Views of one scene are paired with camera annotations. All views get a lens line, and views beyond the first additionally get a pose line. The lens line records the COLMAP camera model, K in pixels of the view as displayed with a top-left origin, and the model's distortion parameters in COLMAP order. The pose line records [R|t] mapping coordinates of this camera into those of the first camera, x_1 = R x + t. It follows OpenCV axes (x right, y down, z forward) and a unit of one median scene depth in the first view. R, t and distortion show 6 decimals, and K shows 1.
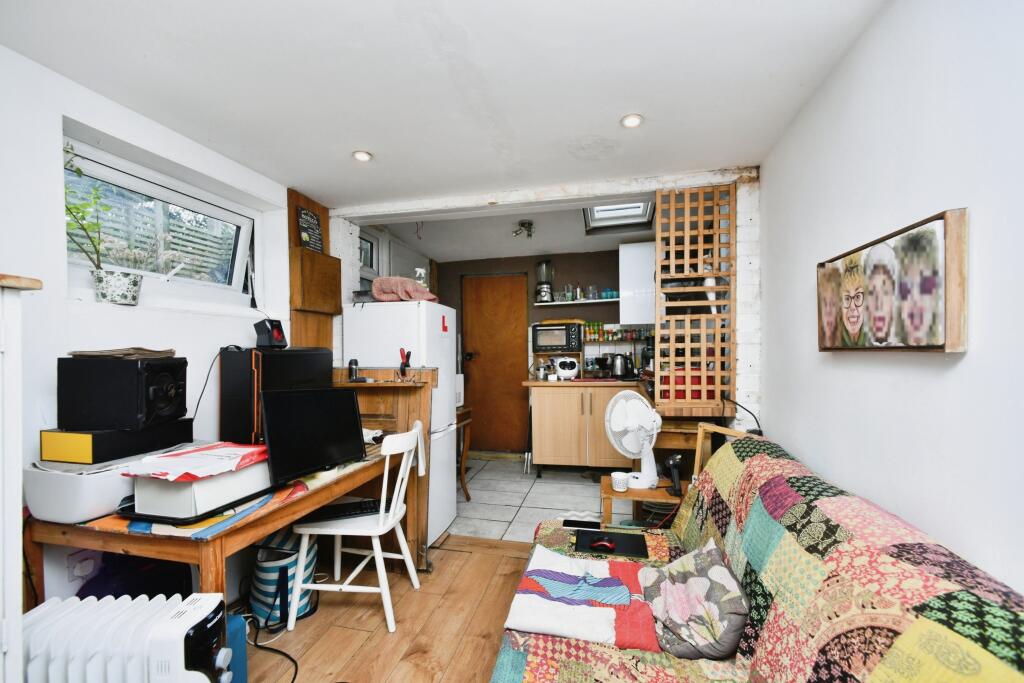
lens RADIAL K [[406.3, 0, 509.2], [0, 406.3, 338.0], [0, 0, 1]] dist [-0.000740, -0.000190]
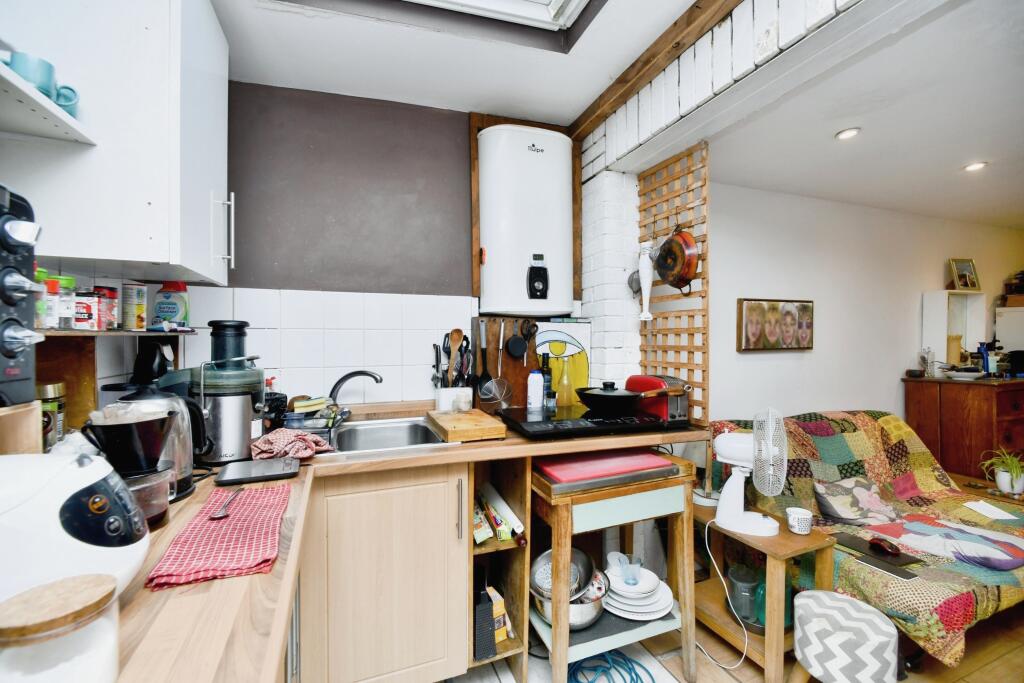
lens RADIAL K [[419.2, 0, 512.3], [0, 419.2, 343.3], [0, 0, 1]] dist [-0.001655, -0.000368]
pose [[-0.582721, 0.012110, 0.812582, -0.103134], [-0.017969, 0.999453, -0.027781, 0.093326], [-0.812474, -0.030789, -0.582184, 3.821857]]
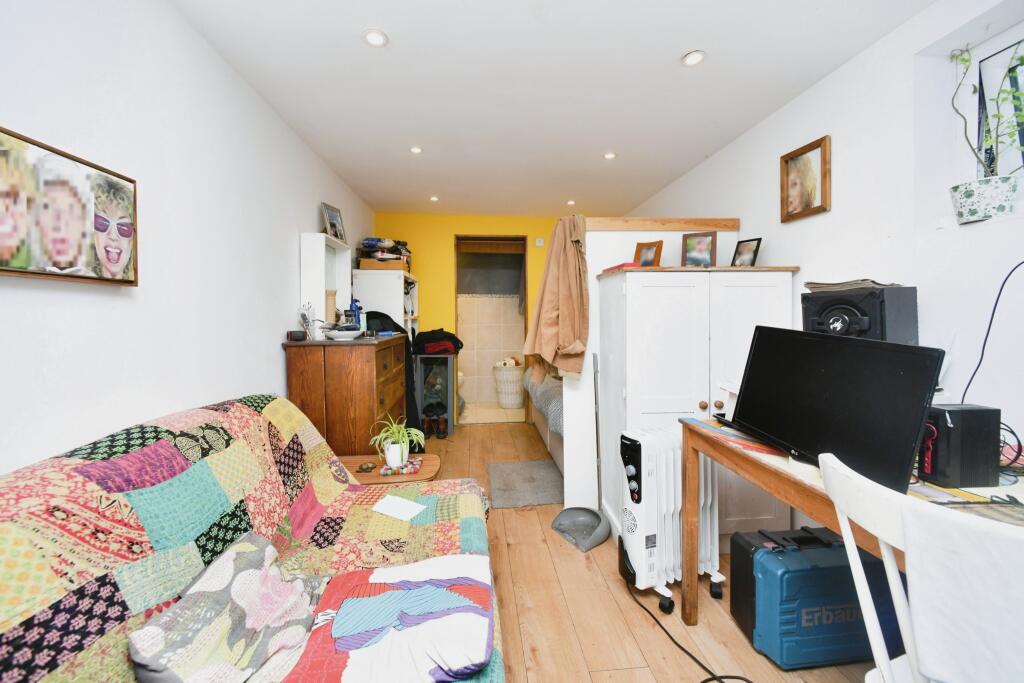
lens RADIAL K [[429.4, 0, 522.1], [0, 429.4, 337.2], [0, 0, 1]] dist [-0.001937, -0.000547]
pose [[-0.936521, 0.023040, -0.349854, 0.318845], [0.020430, 0.999729, 0.011151, 0.180071], [0.350016, 0.003296, -0.936738, 2.346407]]
